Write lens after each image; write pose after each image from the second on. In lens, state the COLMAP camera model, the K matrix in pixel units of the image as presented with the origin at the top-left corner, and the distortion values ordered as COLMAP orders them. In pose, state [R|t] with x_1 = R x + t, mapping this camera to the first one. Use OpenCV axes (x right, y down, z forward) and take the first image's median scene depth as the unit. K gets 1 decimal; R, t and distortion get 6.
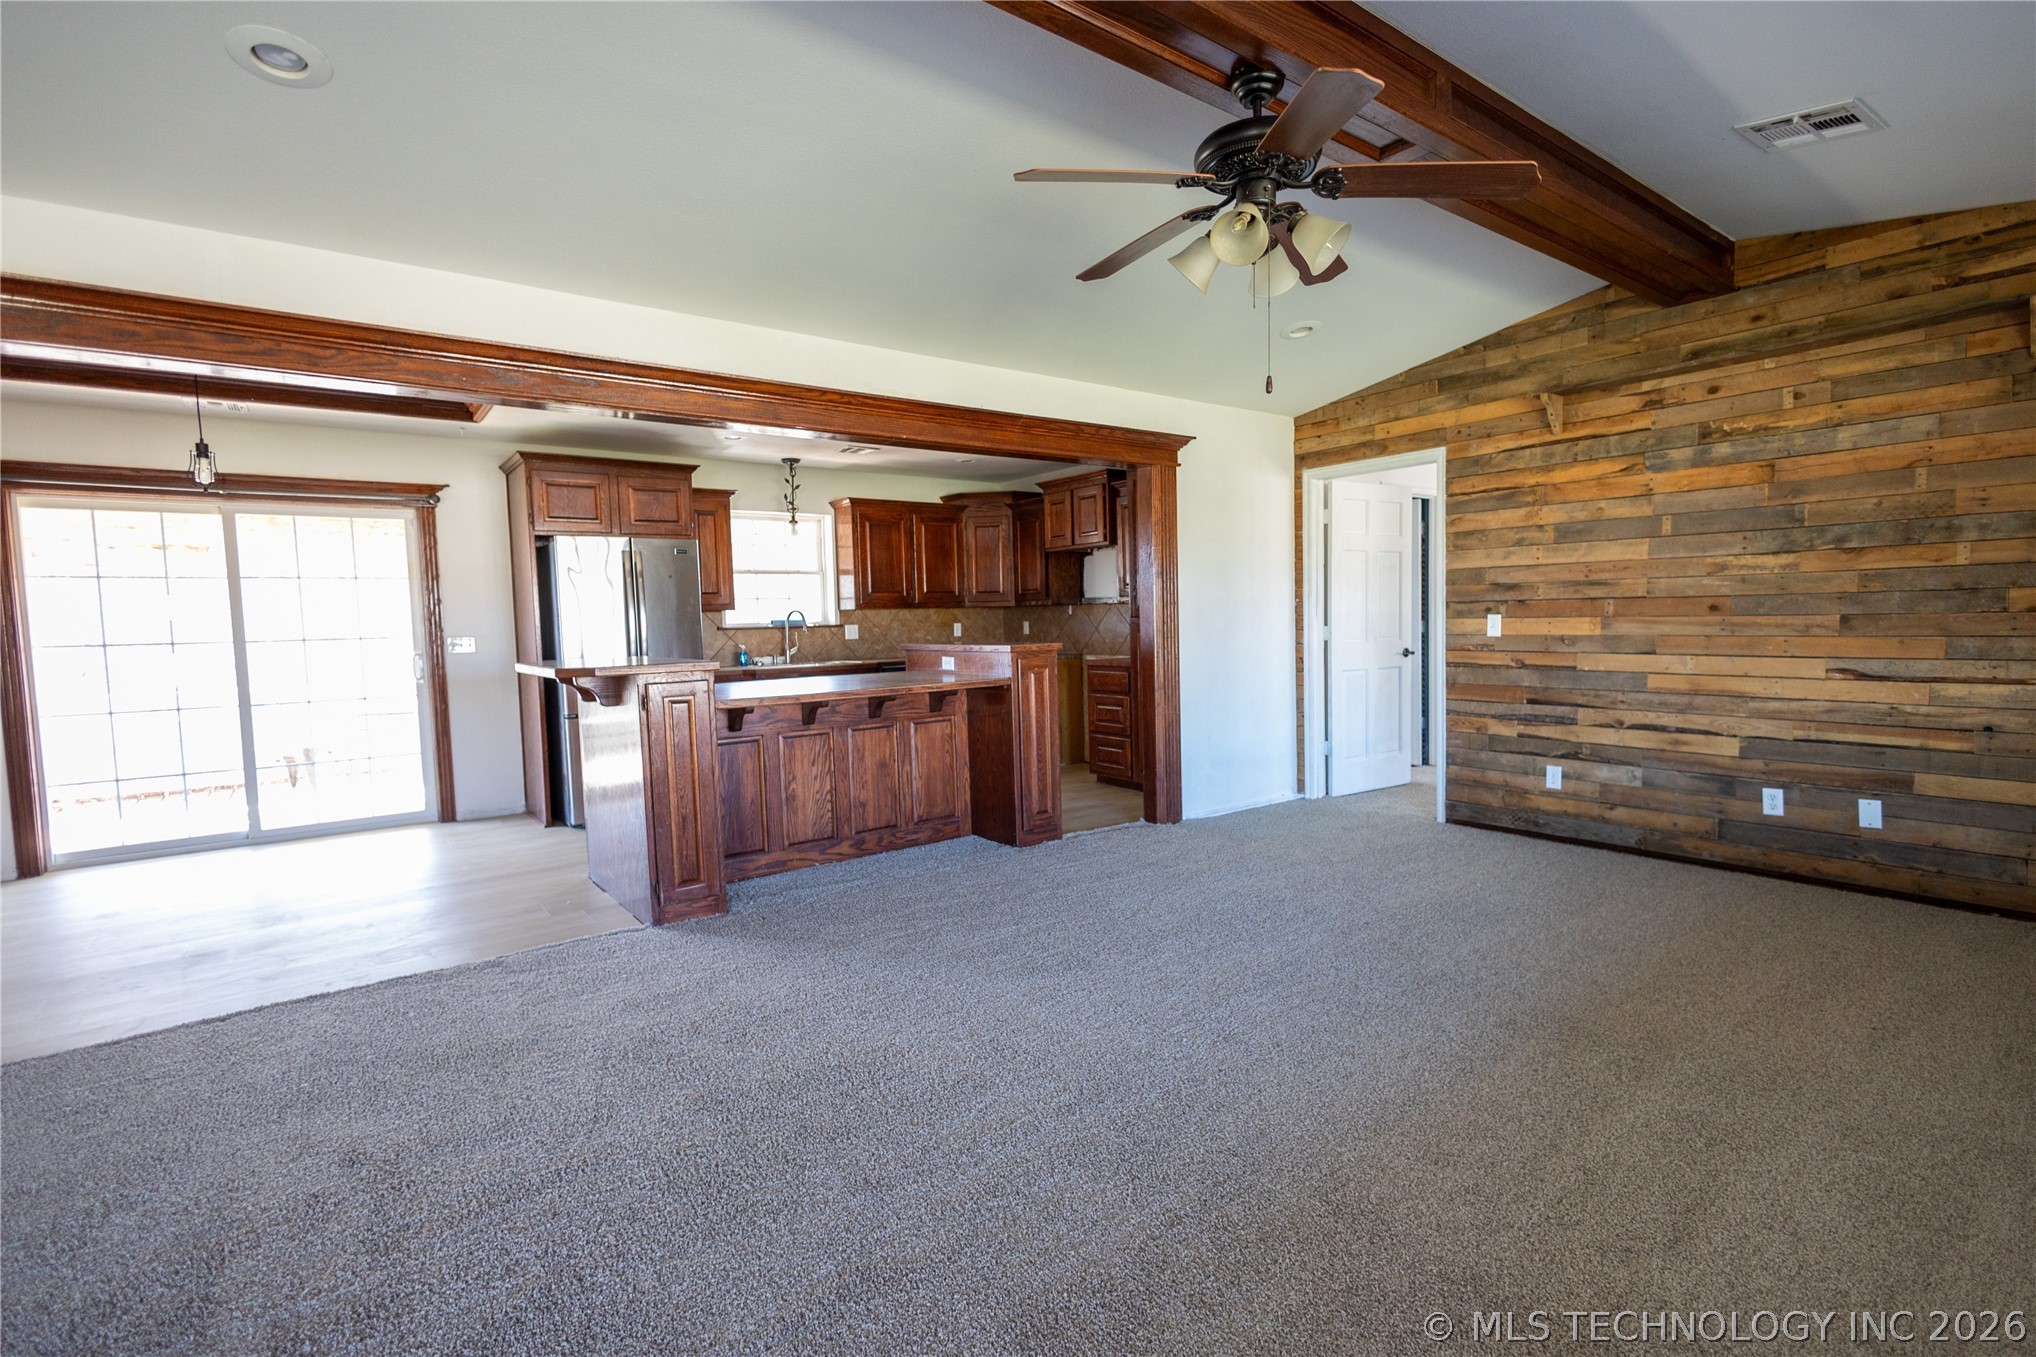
lens RADIAL K [[936.8, 0, 1032.2], [0, 936.8, 677.2], [0, 0, 1]] dist [0.015999, -0.005669]
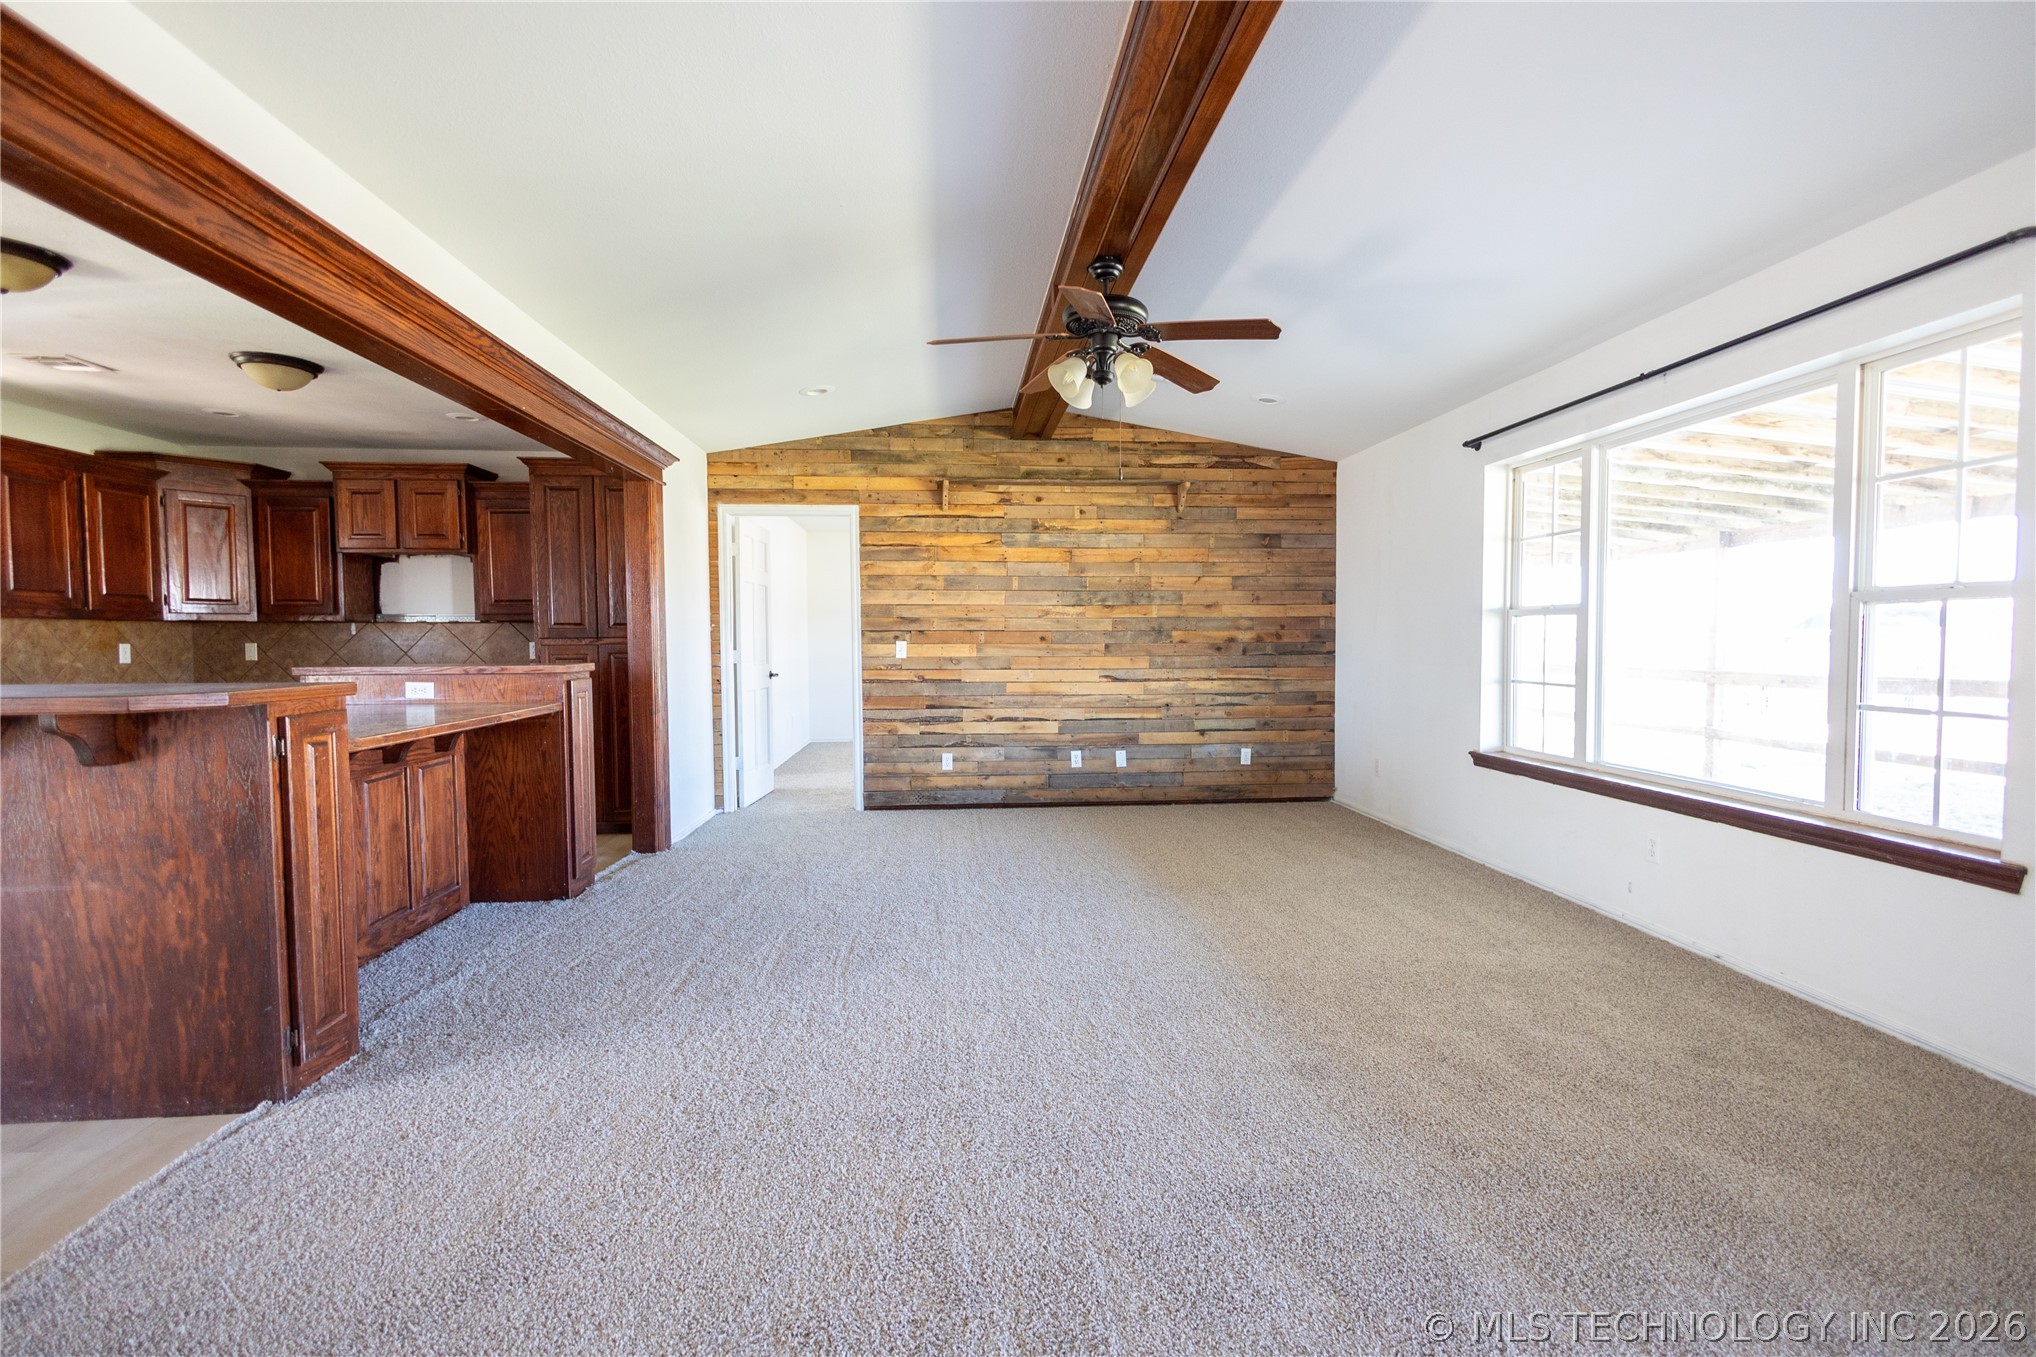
lens RADIAL K [[936.8, 0, 1019.8], [0, 936.8, 679.6], [0, 0, 1]] dist [0.015999, -0.005669]
pose [[0.537583, -0.013823, 0.843098, -0.525414], [0.046671, 0.998821, -0.013382, 0.011182], [-0.841918, 0.046542, 0.537594, 0.180443]]
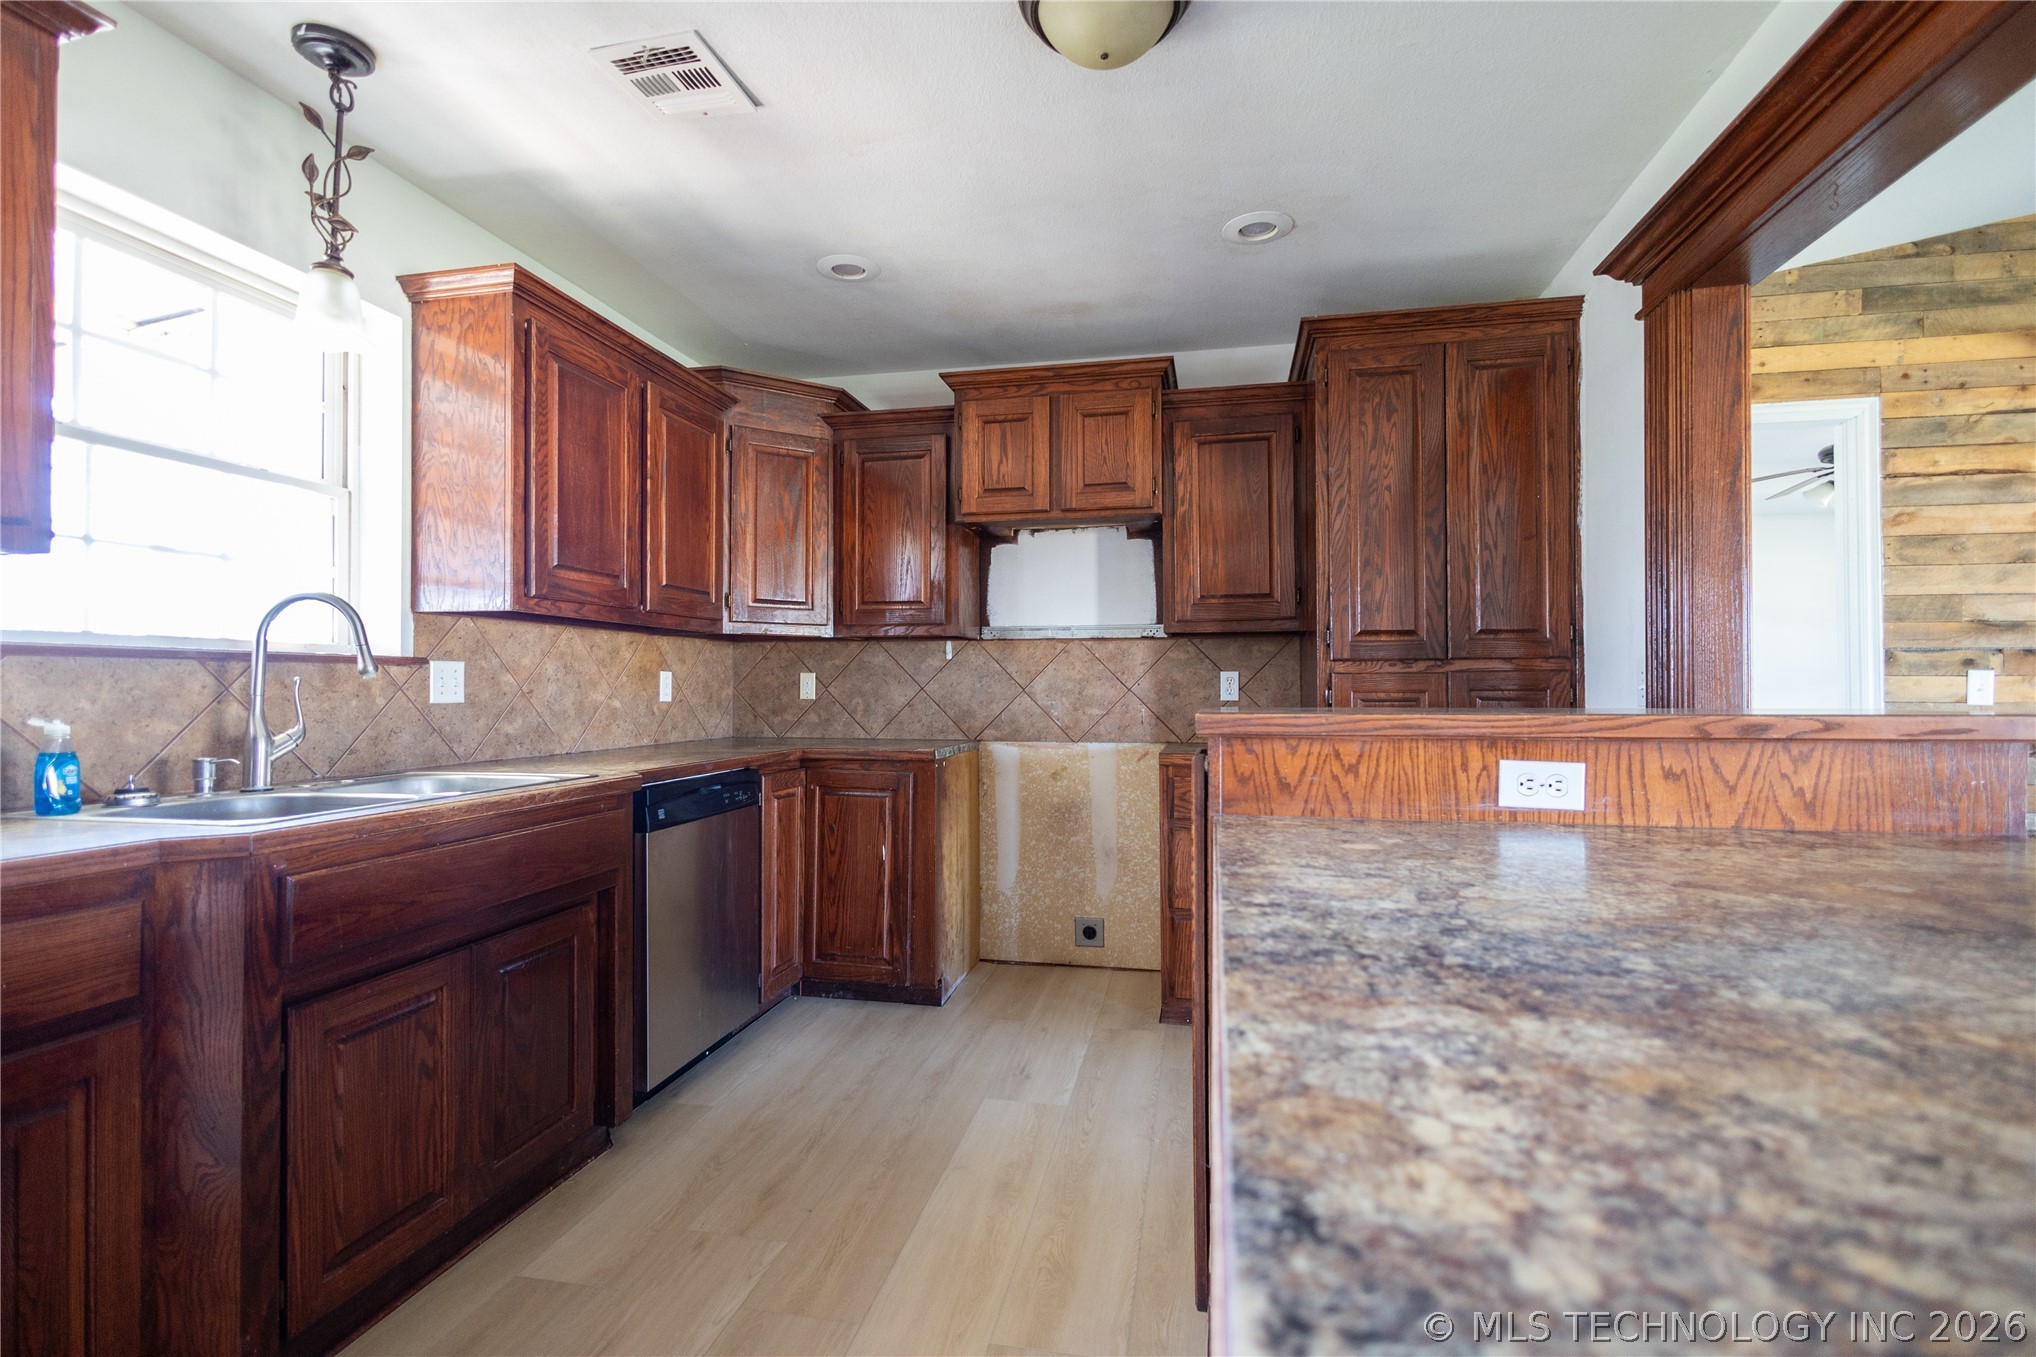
lens RADIAL K [[936.8, 0, 1022.3], [0, 936.8, 678.6], [0, 0, 1]] dist [0.015999, -0.005669]
pose [[0.754261, 0.030501, 0.655866, -0.411546], [0.024651, 0.996901, -0.074710, -0.031157], [-0.656112, 0.072518, 0.751171, 0.981937]]
